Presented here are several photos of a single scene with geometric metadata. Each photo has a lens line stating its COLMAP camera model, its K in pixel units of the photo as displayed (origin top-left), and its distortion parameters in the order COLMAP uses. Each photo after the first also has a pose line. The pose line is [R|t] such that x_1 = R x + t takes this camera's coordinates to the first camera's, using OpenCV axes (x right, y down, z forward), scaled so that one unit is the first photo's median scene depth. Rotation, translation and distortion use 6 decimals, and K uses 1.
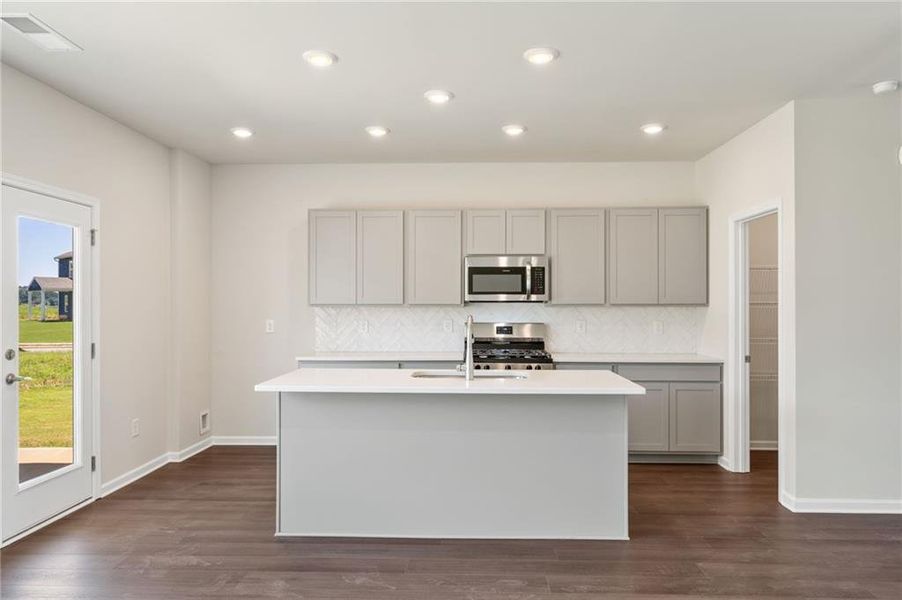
lens RADIAL K [[610.0, 0, 453.6], [0, 610.0, 305.7], [0, 0, 1]] dist [0.019617, 0.000928]
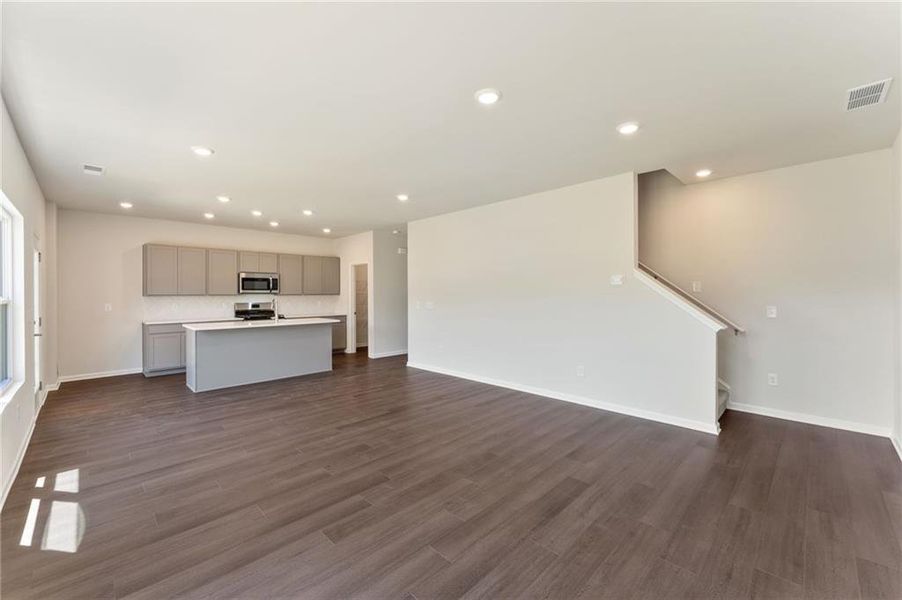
lens RADIAL K [[365.2, 0, 448.7], [0, 365.2, 295.4], [0, 0, 1]] dist [0.000726, 0.000089]
pose [[0.687845, -0.004280, 0.725845, -0.419872], [0.005245, 0.999986, 0.000926, 0.003900], [-0.725838, 0.003171, 0.687858, -0.451295]]
